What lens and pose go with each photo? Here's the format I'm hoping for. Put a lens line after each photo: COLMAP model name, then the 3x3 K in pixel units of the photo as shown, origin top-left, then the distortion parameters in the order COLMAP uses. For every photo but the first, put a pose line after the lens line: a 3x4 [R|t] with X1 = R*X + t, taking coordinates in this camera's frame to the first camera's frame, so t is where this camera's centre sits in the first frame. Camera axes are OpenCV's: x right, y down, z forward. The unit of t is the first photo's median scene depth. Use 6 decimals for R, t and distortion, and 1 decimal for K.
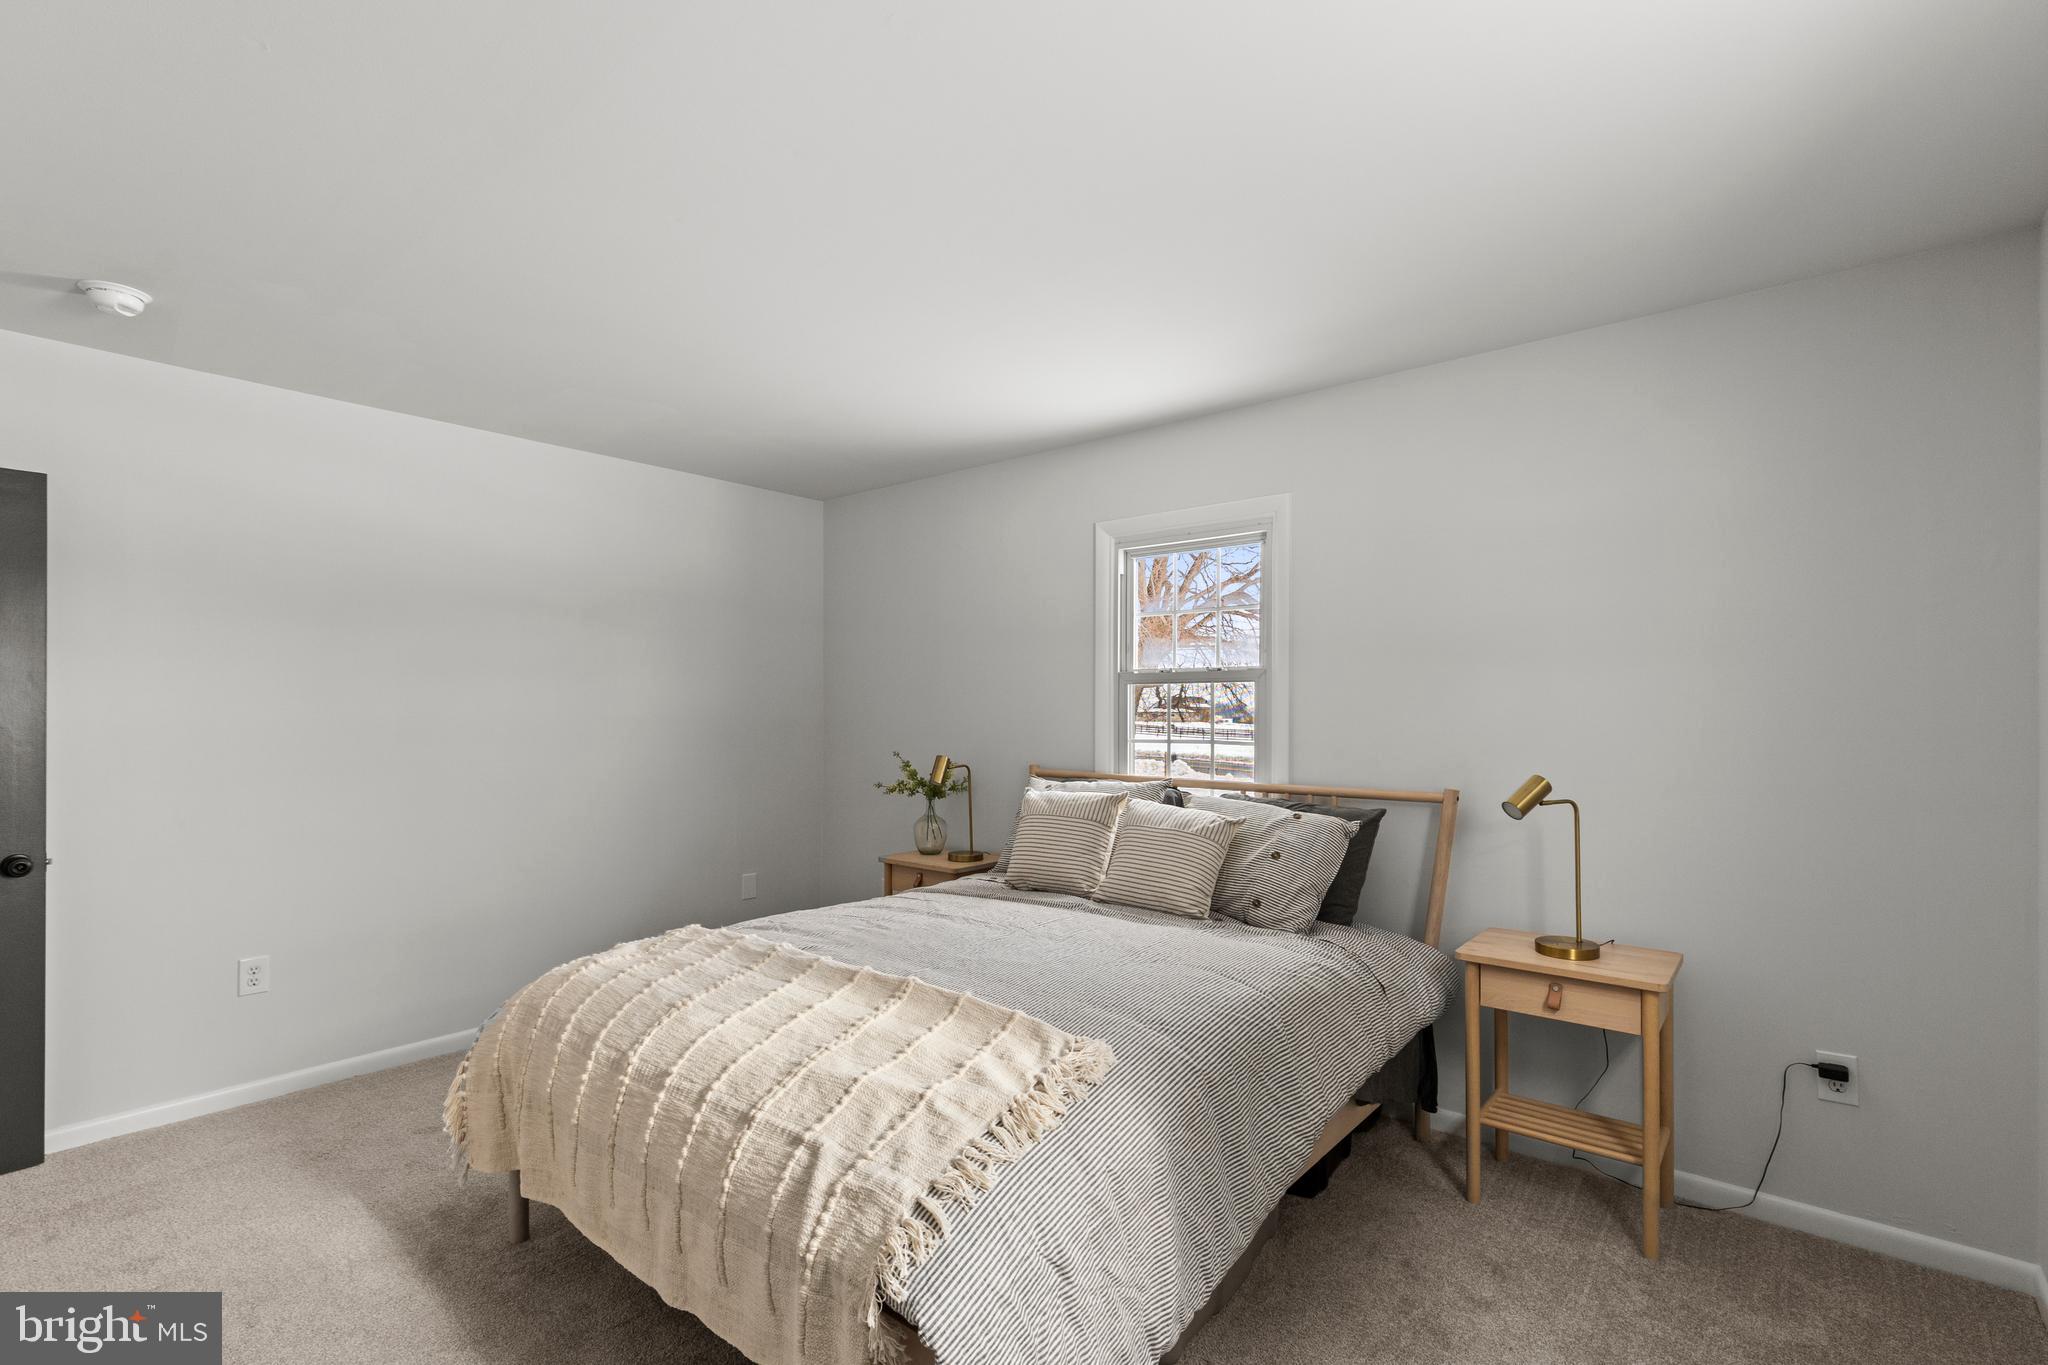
lens RADIAL K [[925.3, 0, 1004.5], [0, 925.3, 704.1], [0, 0, 1]] dist [0.001408, -0.000965]
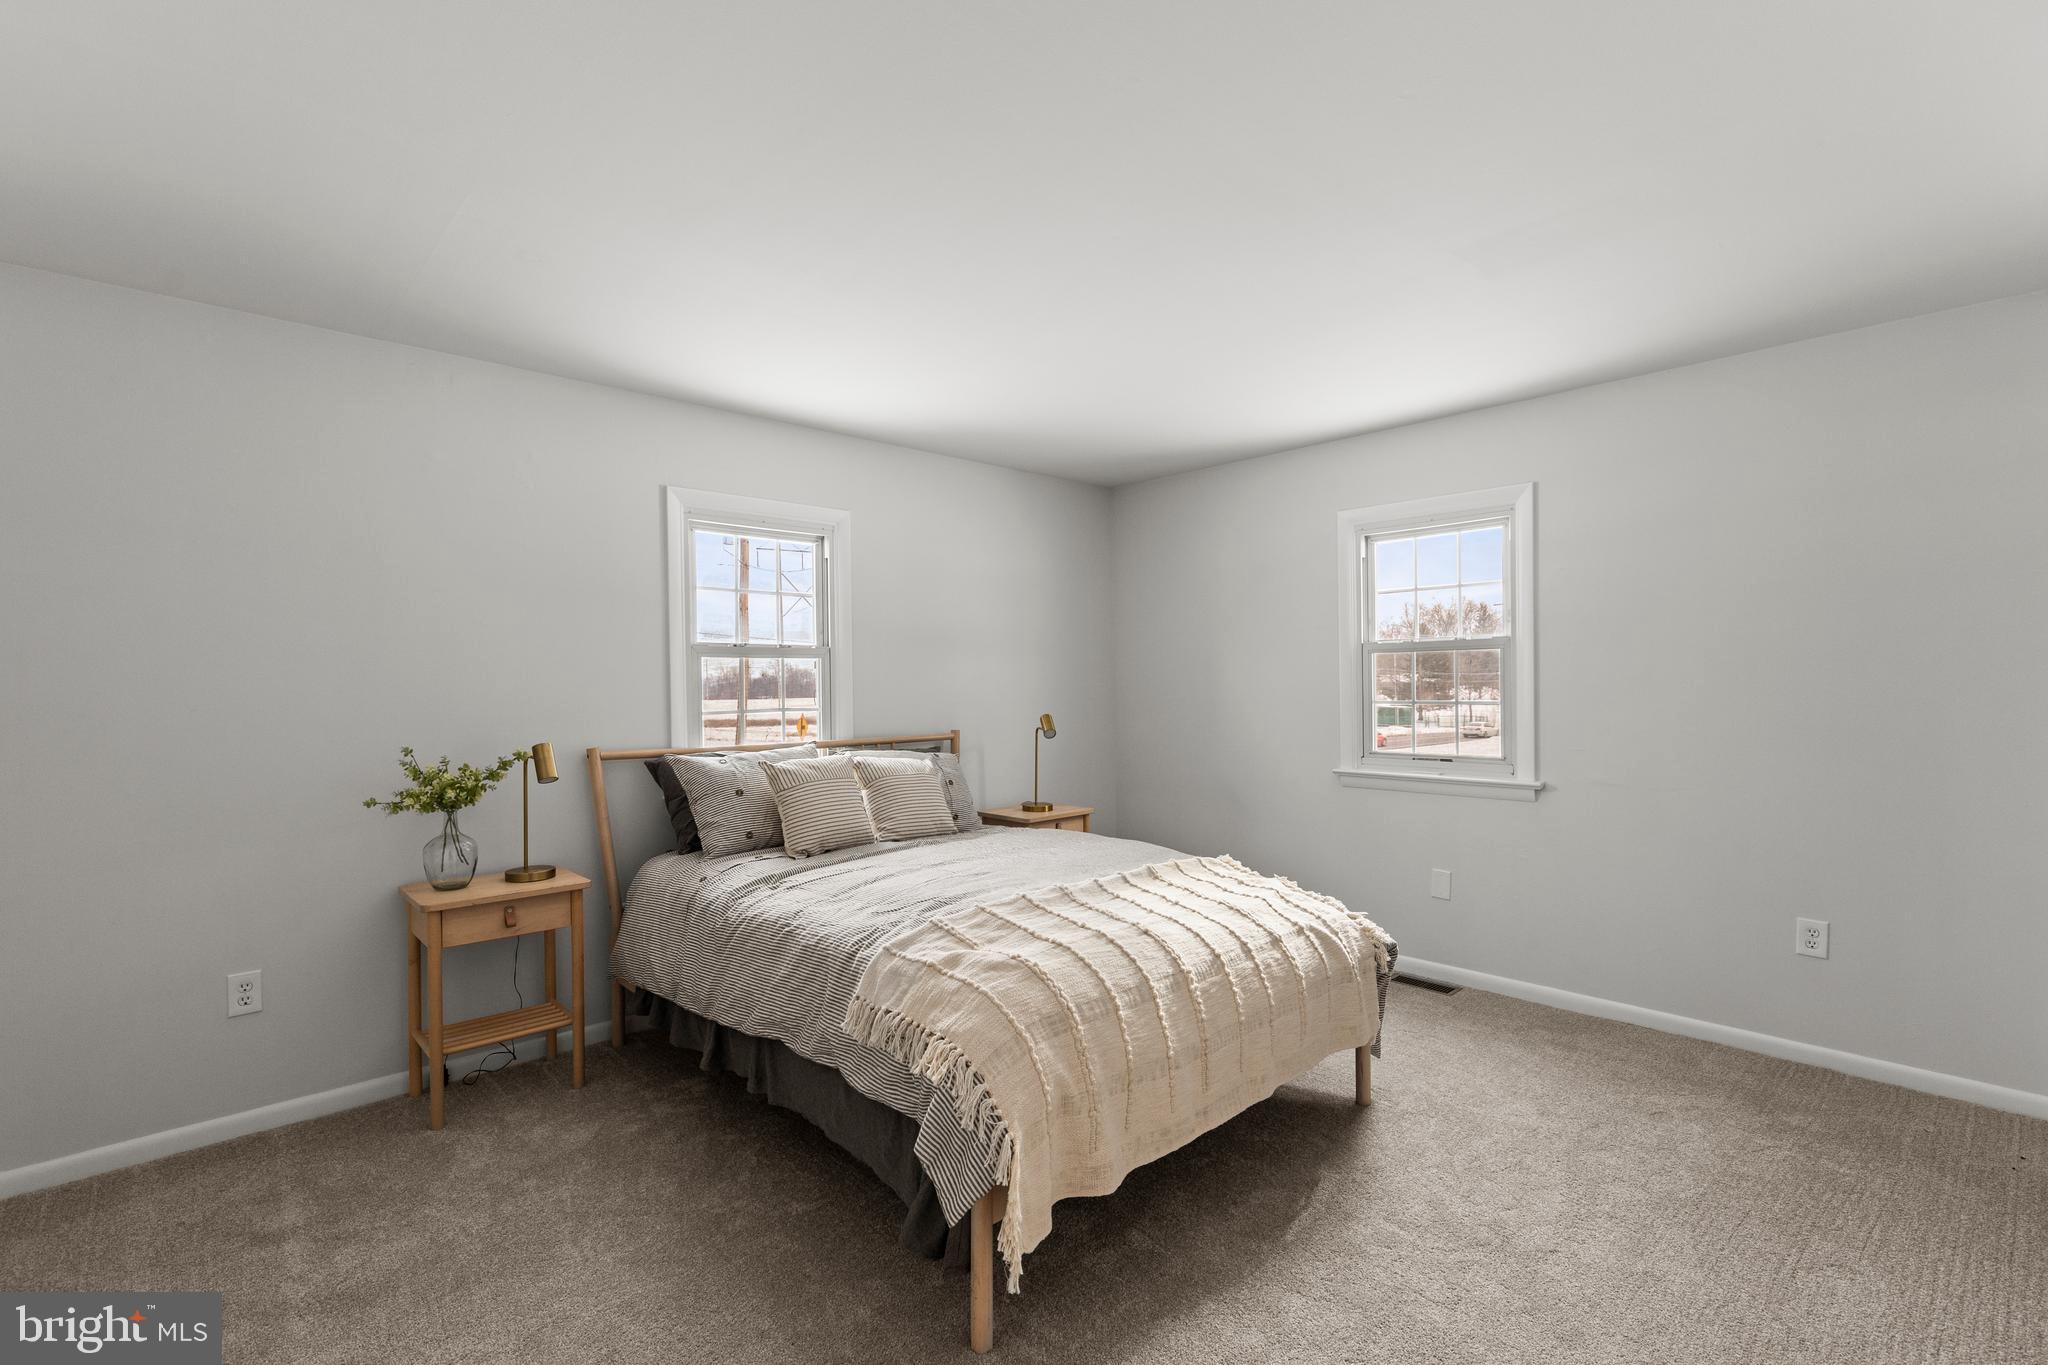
lens RADIAL K [[925.3, 0, 1015.4], [0, 925.3, 674.7], [0, 0, 1]] dist [0.001408, -0.000965]
pose [[0.127963, 0.002210, 0.991777, -0.864518], [0.004142, 0.999988, -0.002762, 0.002673], [-0.991770, 0.004462, 0.127952, 0.571217]]
